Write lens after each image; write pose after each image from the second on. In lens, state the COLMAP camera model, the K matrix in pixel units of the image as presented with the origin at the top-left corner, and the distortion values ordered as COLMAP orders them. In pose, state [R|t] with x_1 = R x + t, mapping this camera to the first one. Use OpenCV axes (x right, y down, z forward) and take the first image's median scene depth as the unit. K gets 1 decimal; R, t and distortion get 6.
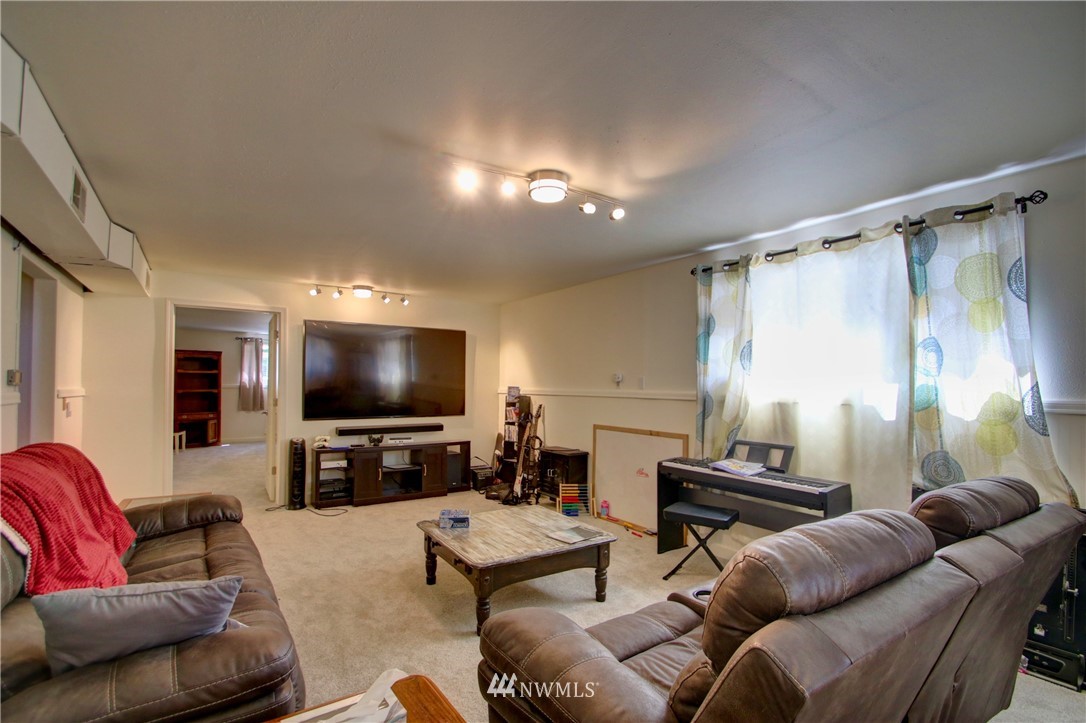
lens RADIAL K [[509.1, 0, 547.3], [0, 509.1, 366.7], [0, 0, 1]] dist [0.023969, -0.001039]
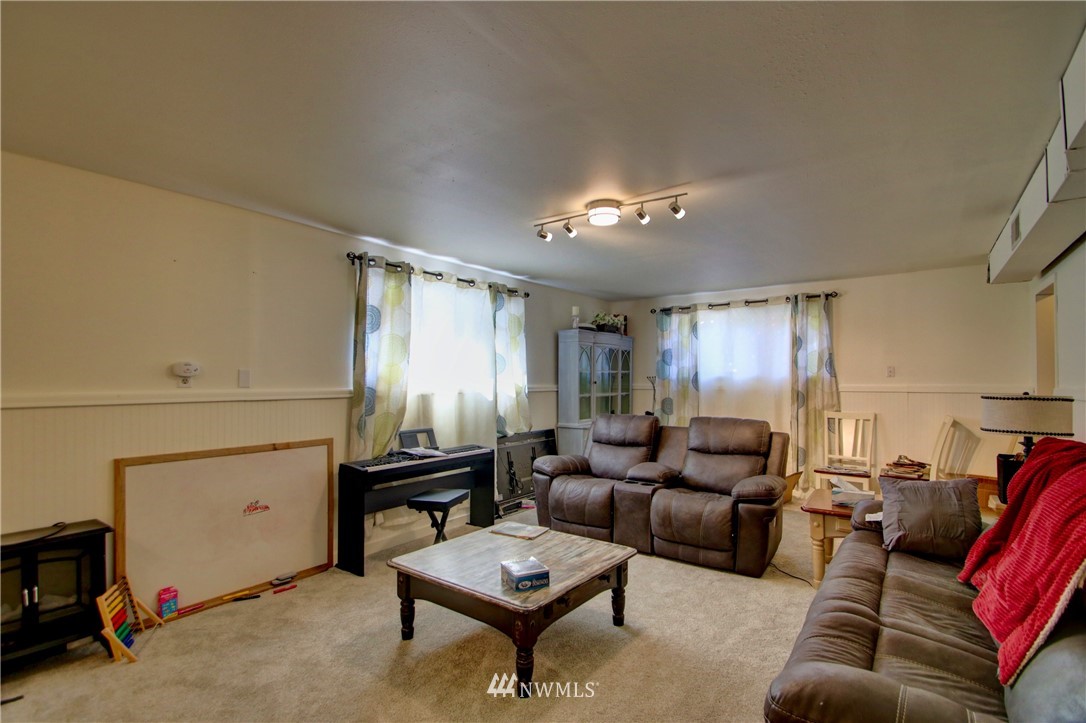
lens RADIAL K [[509.1, 0, 547.4], [0, 509.1, 368.2], [0, 0, 1]] dist [0.023969, -0.001039]
pose [[-0.323194, 0.020669, 0.946107, -0.737997], [-0.029120, 0.999071, -0.031773, 0.034970], [-0.945884, -0.037819, -0.322292, 1.039655]]
